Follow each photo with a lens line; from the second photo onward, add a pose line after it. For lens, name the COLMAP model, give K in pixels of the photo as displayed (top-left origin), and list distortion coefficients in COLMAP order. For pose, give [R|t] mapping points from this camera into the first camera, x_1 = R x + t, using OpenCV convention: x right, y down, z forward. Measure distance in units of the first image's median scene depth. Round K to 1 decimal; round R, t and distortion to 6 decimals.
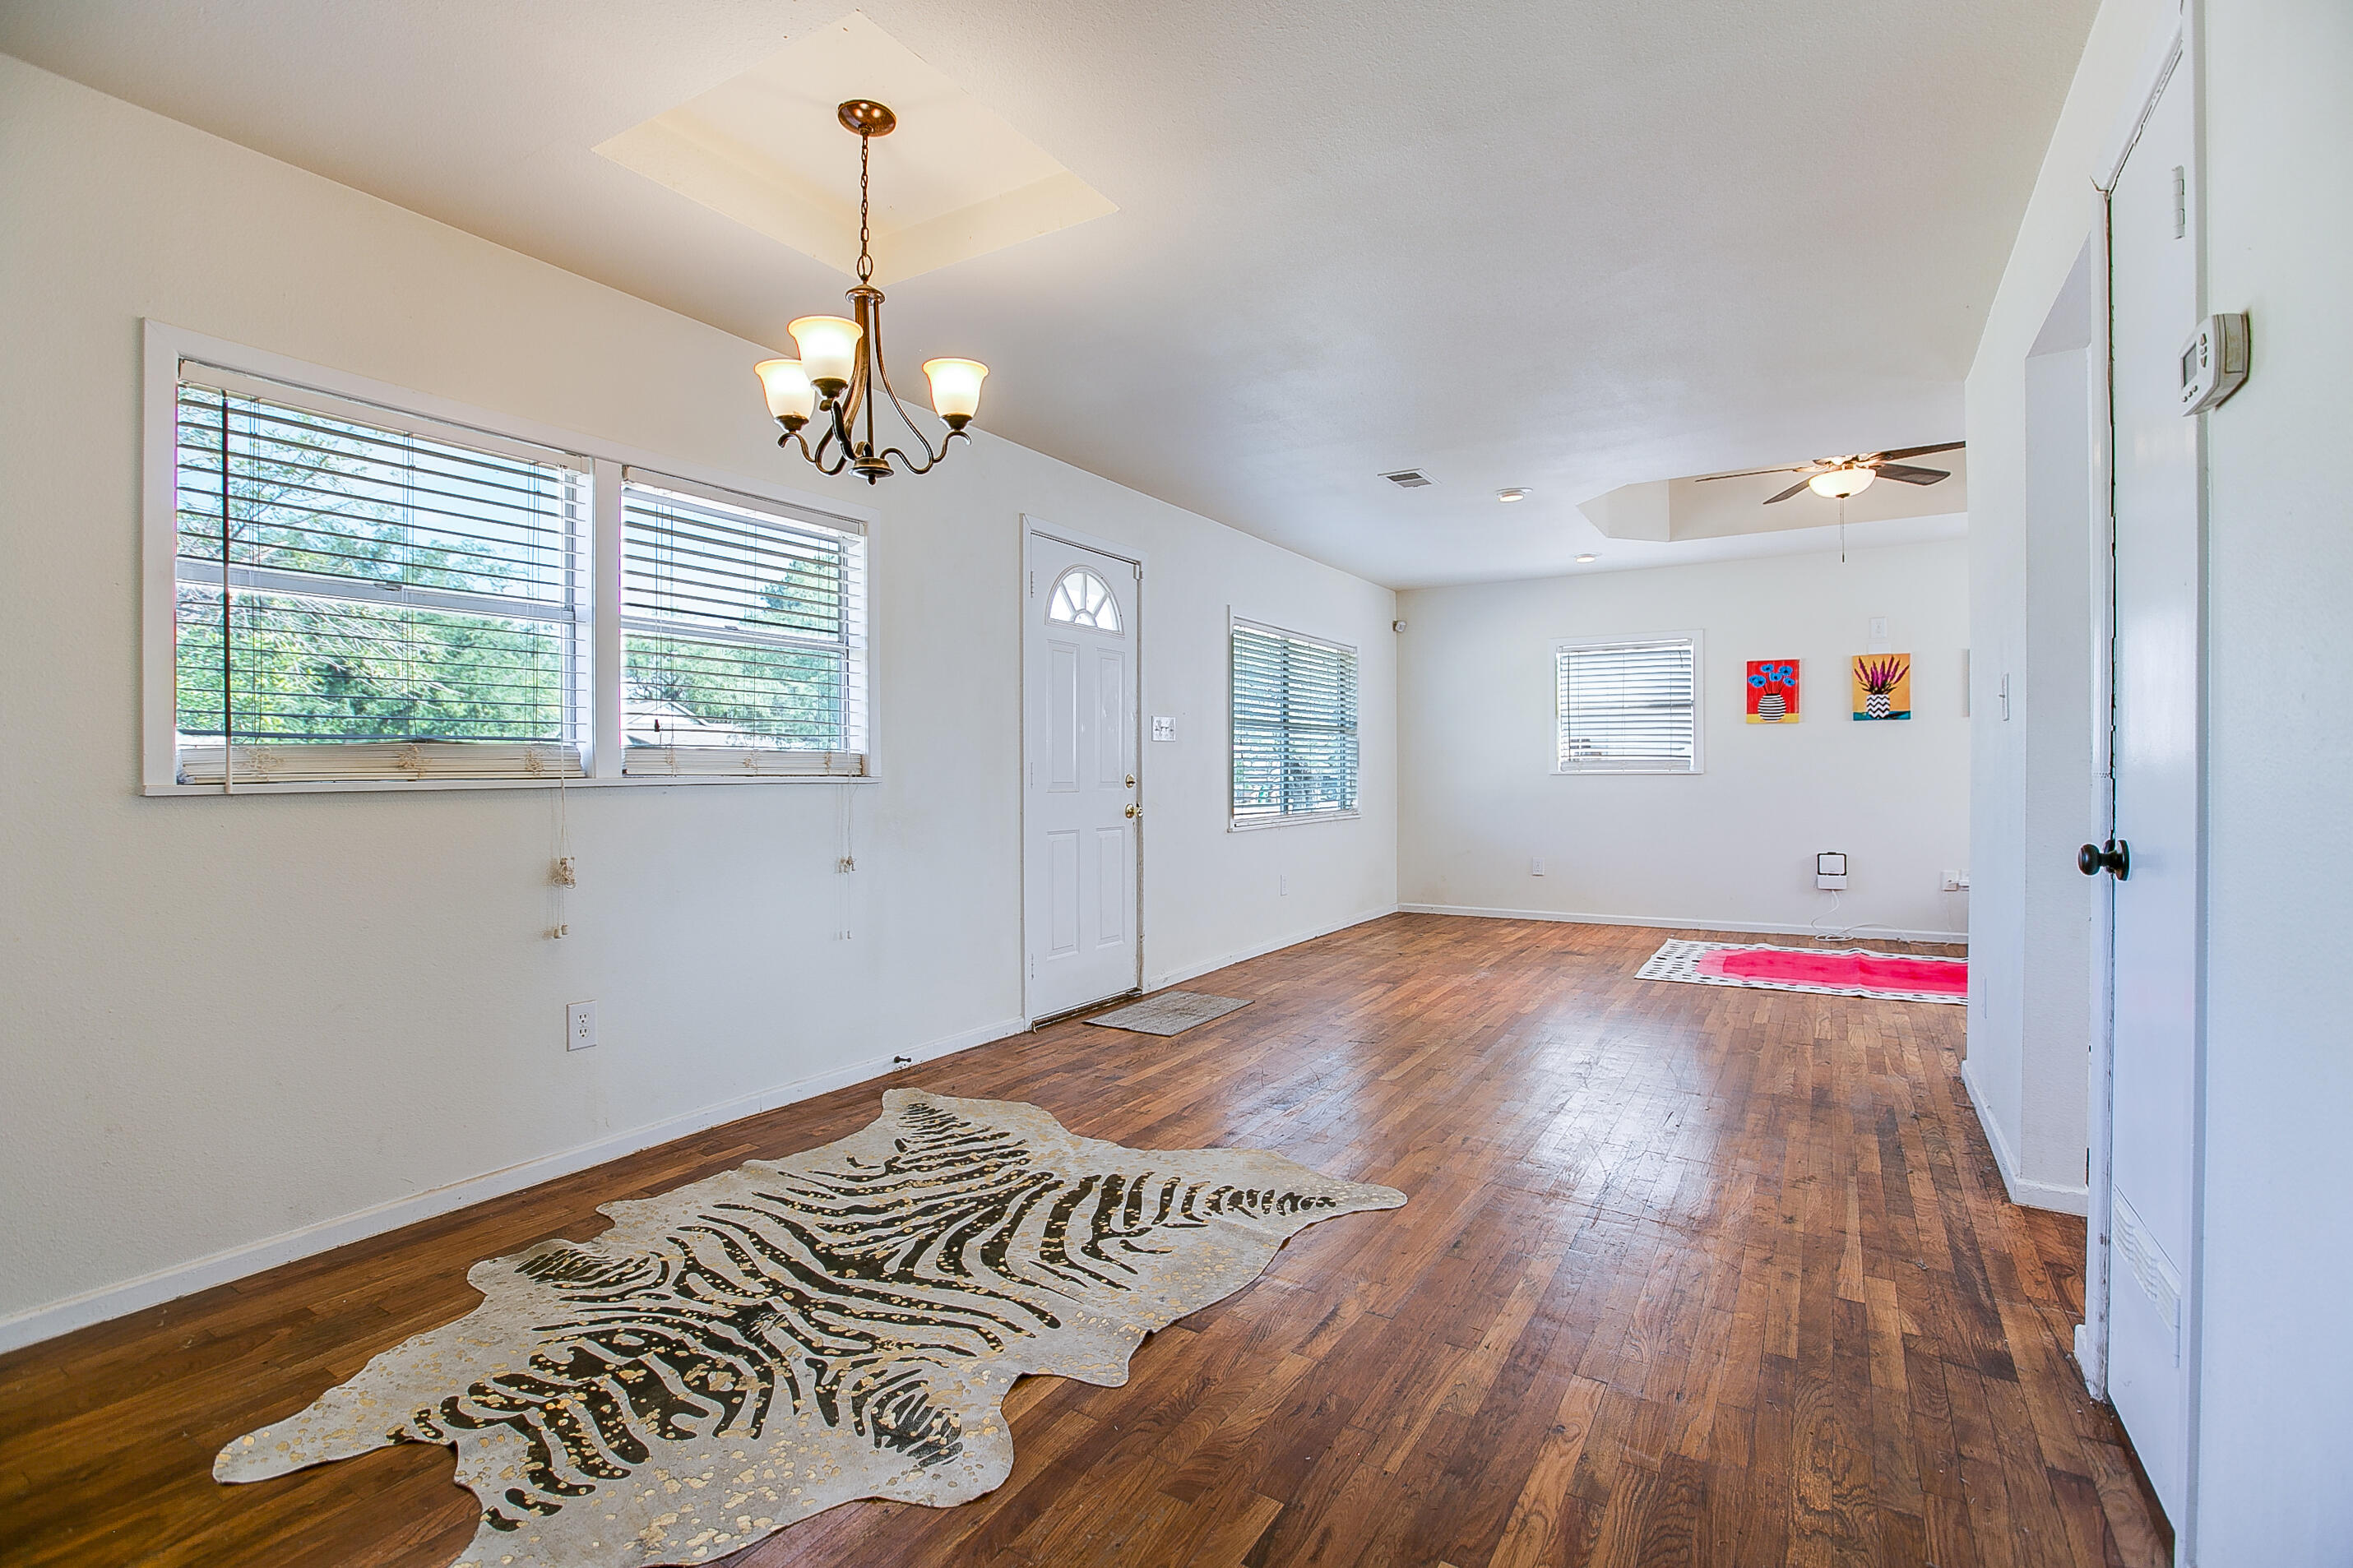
lens RADIAL K [[1075.8, 0, 1199.5], [0, 1075.8, 778.8], [0, 0, 1]] dist [-0.023601, 0.003821]
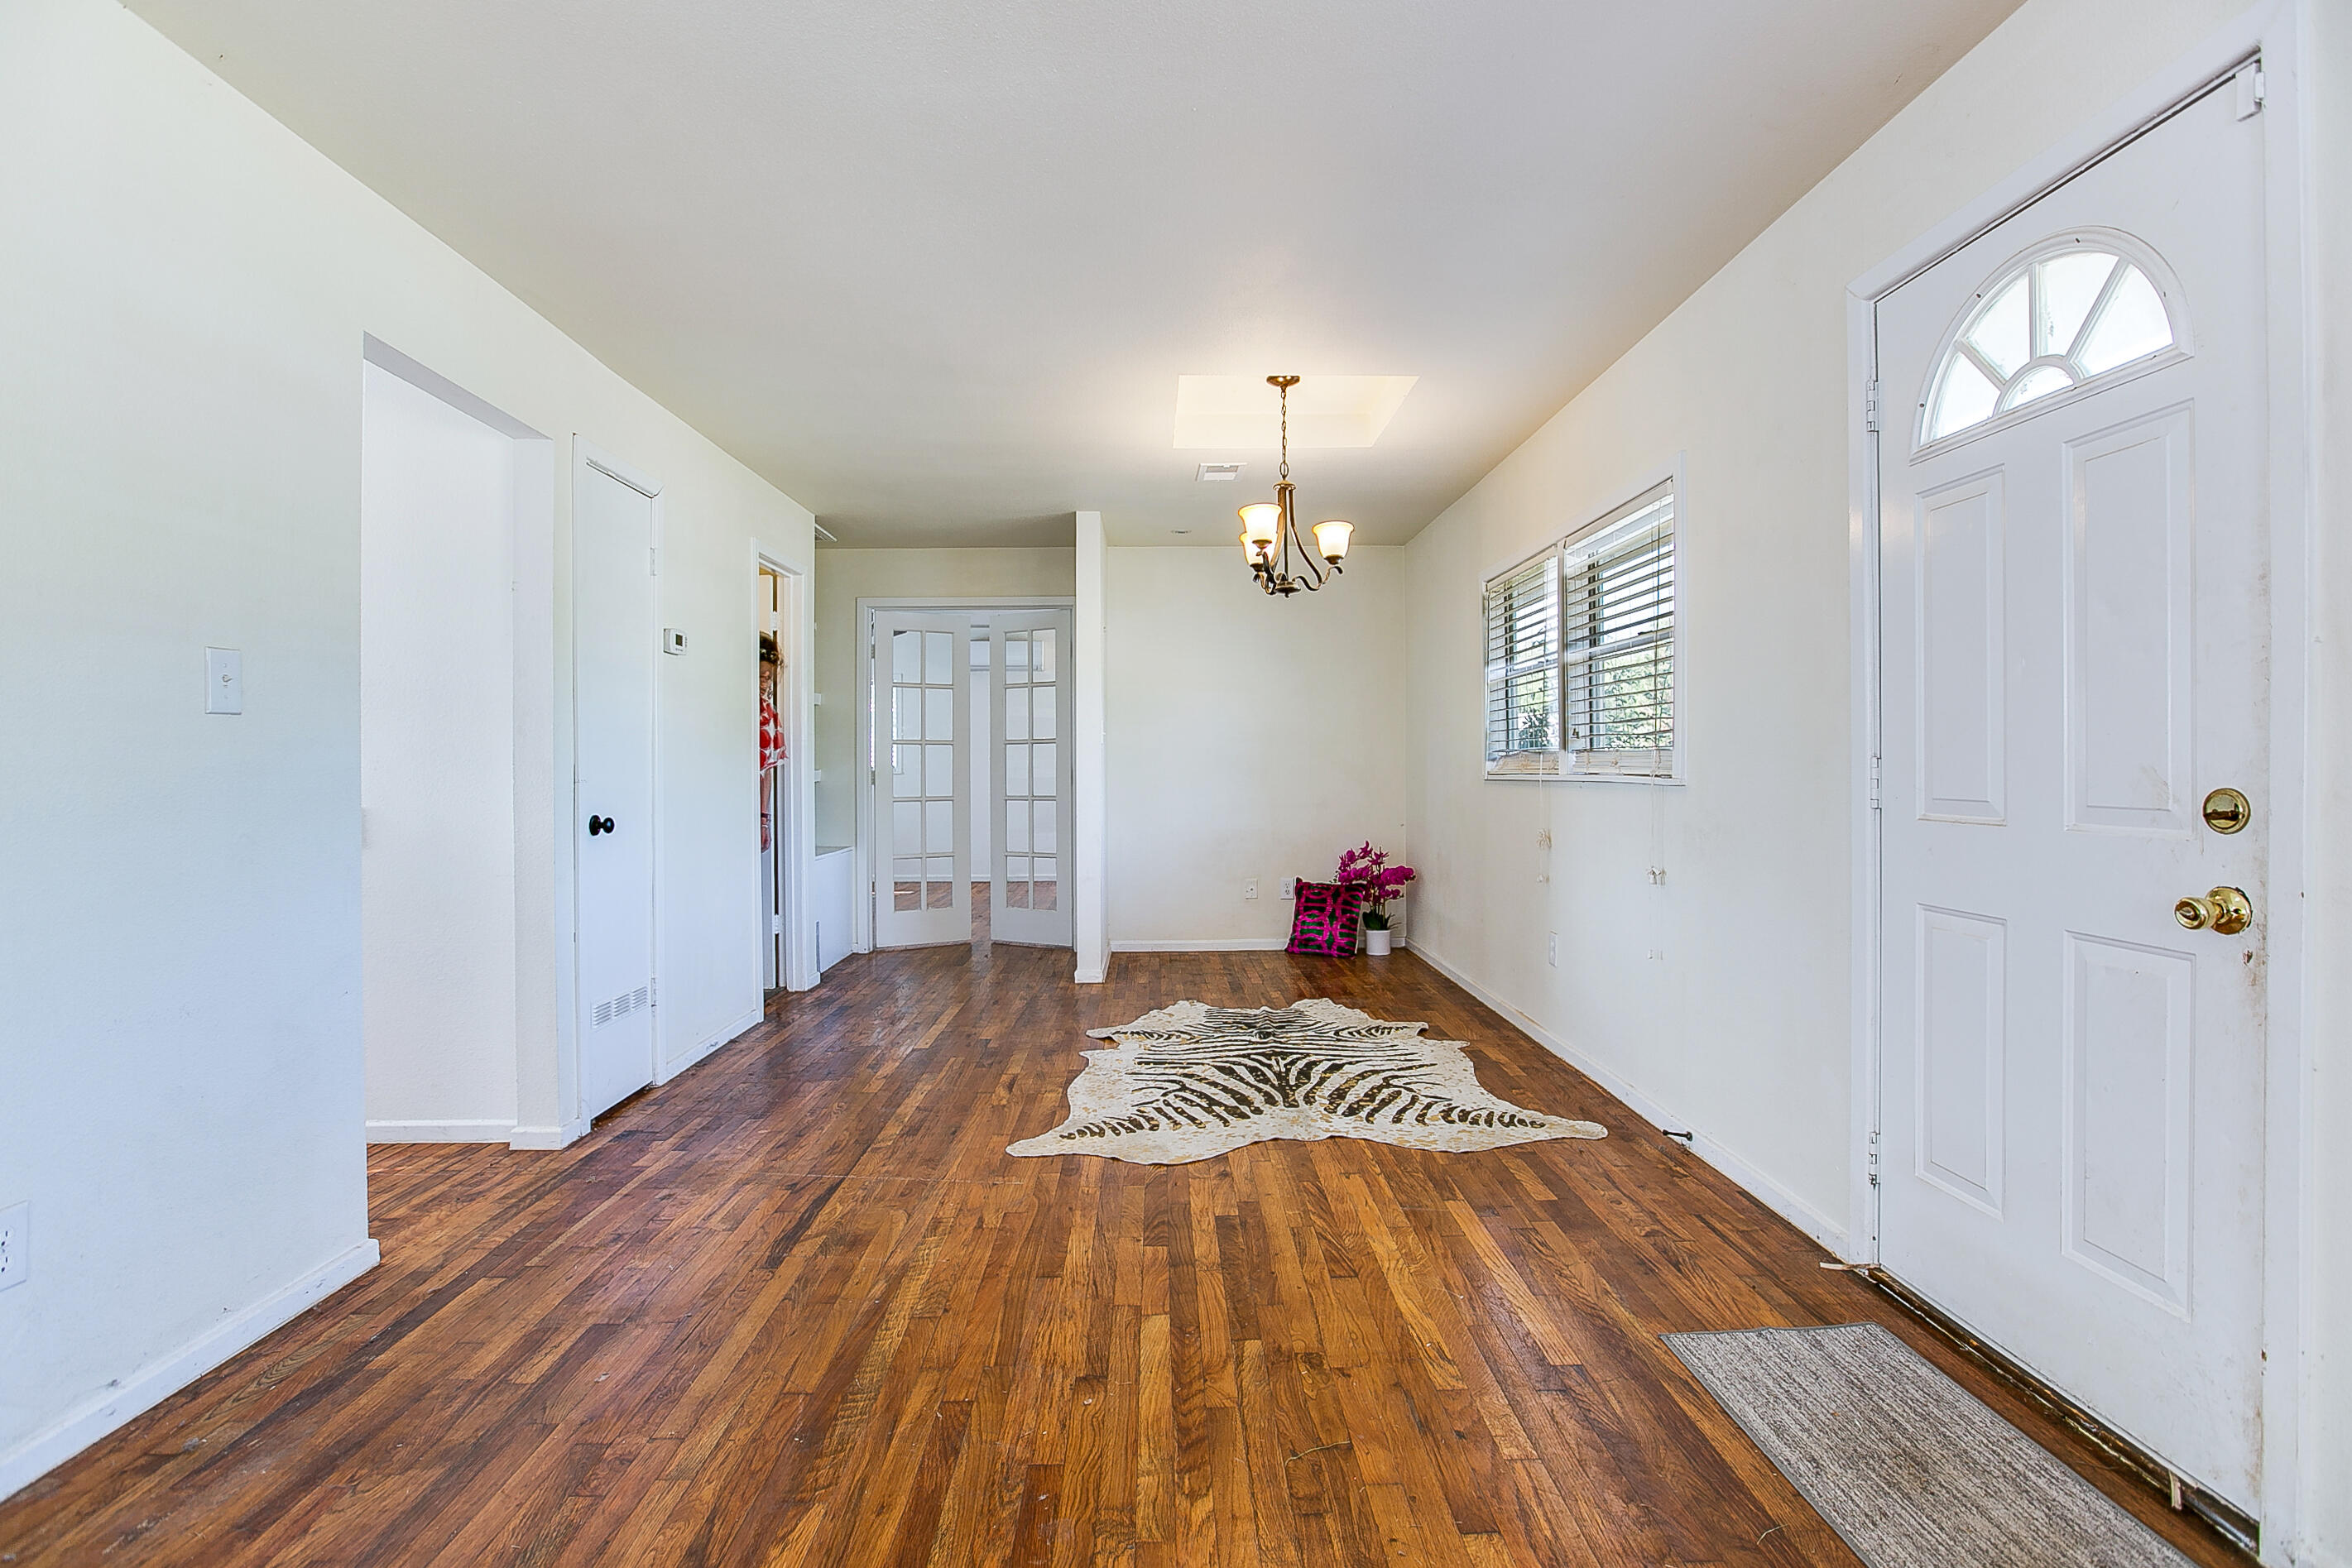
lens RADIAL K [[1075.4, 0, 1155.8], [0, 1075.4, 779.3], [0, 0, 1]] dist [-0.023601, 0.003821]
pose [[-0.857323, 0.012432, -0.514629, 0.618000], [0.005000, 0.999862, 0.015824, -0.022369], [0.514755, 0.010993, -0.857267, 1.980428]]
